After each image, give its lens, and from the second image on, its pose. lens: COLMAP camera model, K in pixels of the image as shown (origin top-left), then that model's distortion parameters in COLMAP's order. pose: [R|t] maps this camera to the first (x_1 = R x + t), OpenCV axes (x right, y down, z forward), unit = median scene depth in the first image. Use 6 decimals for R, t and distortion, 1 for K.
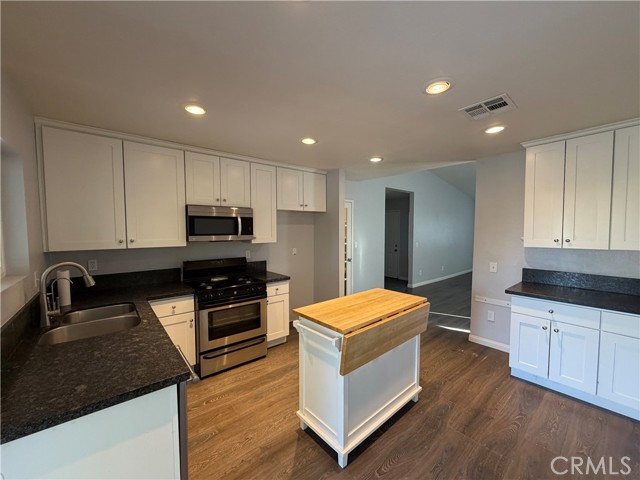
lens RADIAL K [[256.4, 0, 318.3], [0, 256.4, 241.3], [0, 0, 1]] dist [-0.001558, -0.000020]
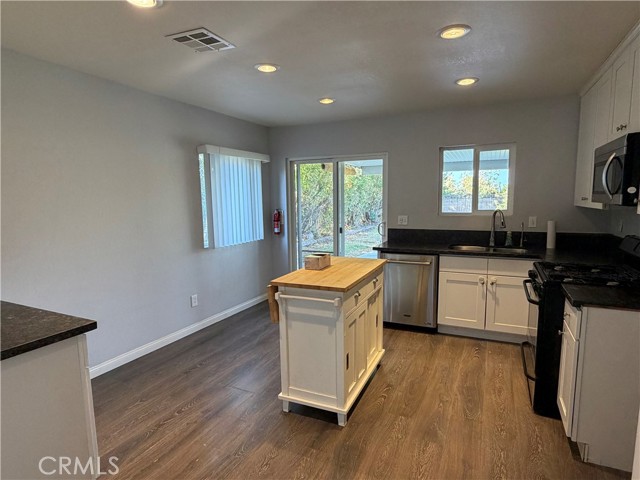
lens RADIAL K [[364.0, 0, 317.8], [0, 364.0, 244.3], [0, 0, 1]] dist [0.000542, 0.000001]
pose [[-0.910370, 0.068729, -0.408048, 0.572689], [-0.002976, 0.984997, 0.172546, -0.054055], [0.413785, 0.158295, -0.896507, 1.576383]]
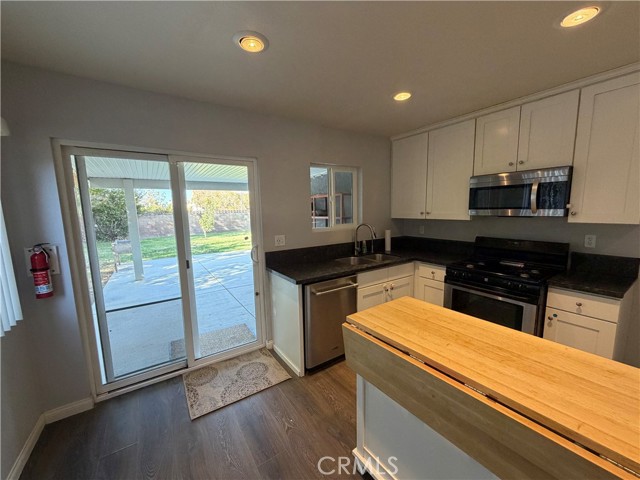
lens RADIAL K [[254.9, 0, 317.9], [0, 254.9, 242.1], [0, 0, 1]] dist [0.000824, 0.000037]
pose [[-0.107204, 0.136022, -0.984888, 0.514358], [-0.027480, 0.989813, 0.139693, -0.017659], [0.993857, 0.042041, -0.102374, 0.531364]]
